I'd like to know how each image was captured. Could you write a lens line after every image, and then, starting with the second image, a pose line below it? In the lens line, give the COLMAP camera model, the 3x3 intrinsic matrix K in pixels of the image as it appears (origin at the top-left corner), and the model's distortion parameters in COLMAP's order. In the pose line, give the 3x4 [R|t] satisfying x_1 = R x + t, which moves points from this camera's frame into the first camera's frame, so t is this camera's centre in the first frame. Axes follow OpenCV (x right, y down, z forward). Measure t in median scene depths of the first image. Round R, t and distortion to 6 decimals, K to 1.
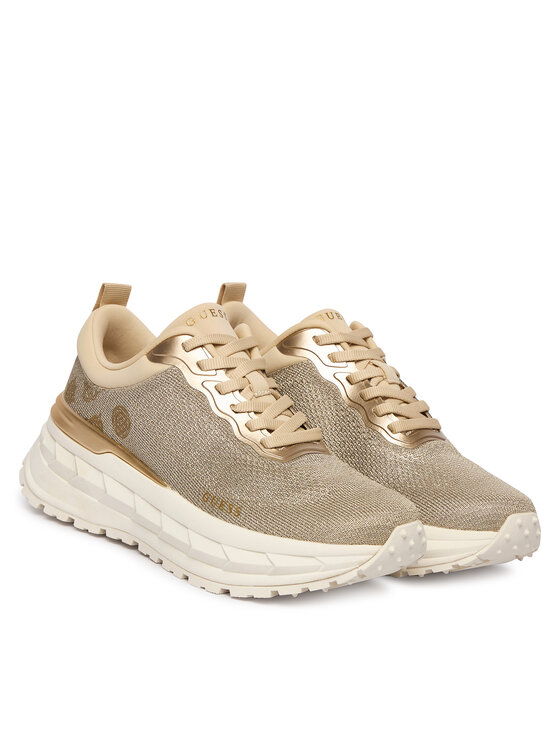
lens RADIAL K [[1820.7, 0, 280.0], [0, 1820.7, 373.0], [0, 0, 1]] dist [-0.019756, -0.139208]
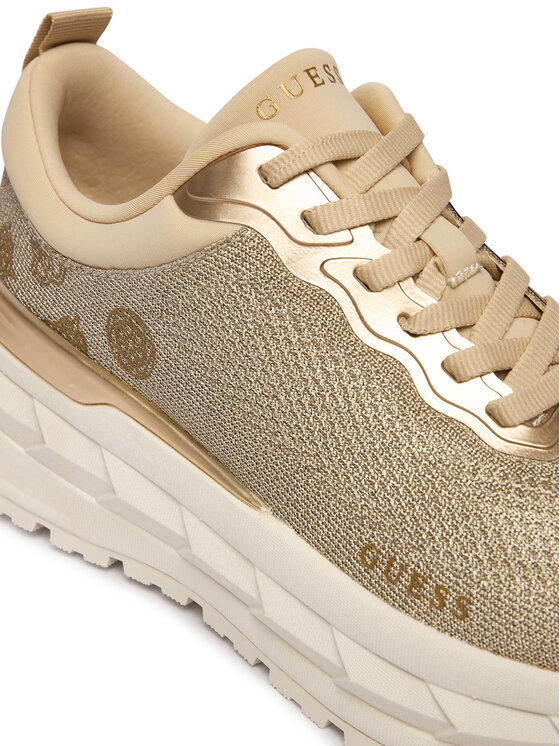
lens RADIAL K [[1588.9, 0, 280.0], [0, 1588.9, 373.0], [0, 0, 1]] dist [0.019310, 0.190987]
pose [[0.993726, -0.106758, 0.033326, -0.066108], [0.092641, 0.952692, 0.289476, -0.075900], [-0.062654, -0.284573, 0.956605, 0.642320]]
